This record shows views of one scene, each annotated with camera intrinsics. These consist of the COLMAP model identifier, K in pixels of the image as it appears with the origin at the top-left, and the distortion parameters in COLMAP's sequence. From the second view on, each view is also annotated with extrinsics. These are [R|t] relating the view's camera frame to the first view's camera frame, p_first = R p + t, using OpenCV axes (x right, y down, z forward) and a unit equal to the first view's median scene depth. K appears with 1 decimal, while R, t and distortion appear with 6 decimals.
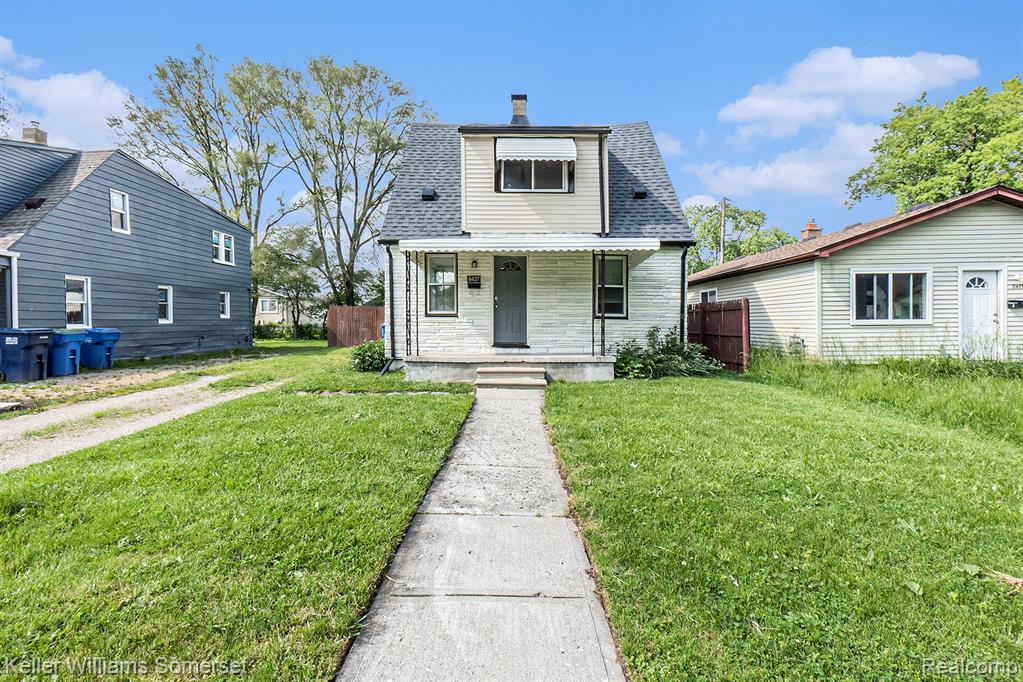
lens RADIAL K [[461.5, 0, 508.7], [0, 461.5, 326.2], [0, 0, 1]] dist [0.002480, 0.000893]
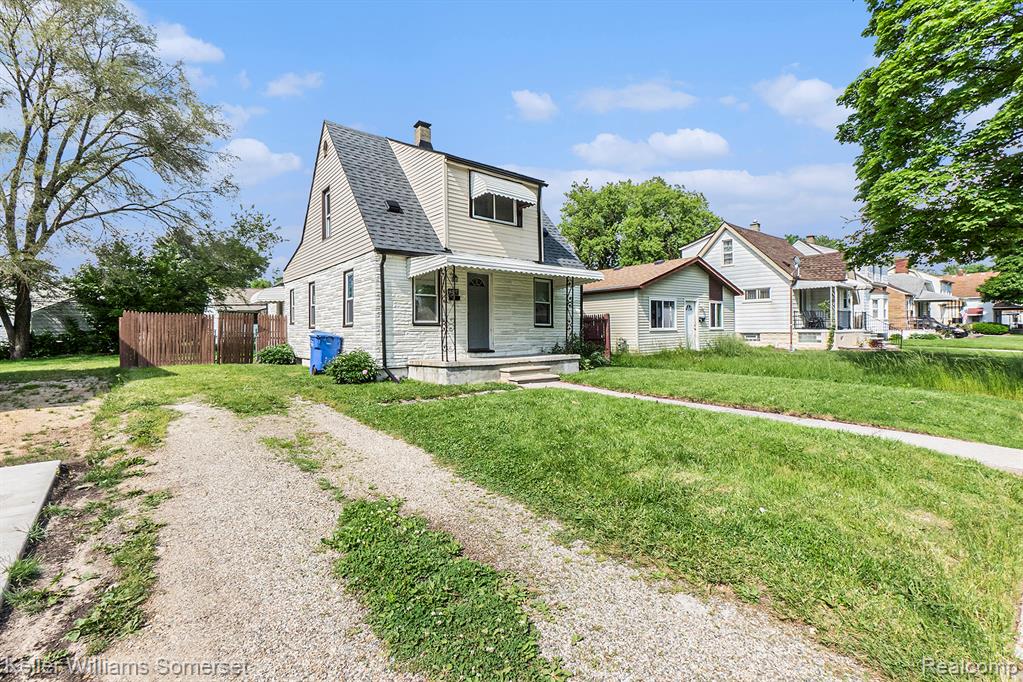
lens RADIAL K [[461.5, 0, 508.7], [0, 461.5, 326.2], [0, 0, 1]] dist [0.002480, 0.000893]
pose [[0.765406, 0.001512, 0.643546, -0.690885], [0.014415, 0.999706, -0.019493, 0.003974], [-0.643387, 0.024197, 0.765159, 0.067059]]
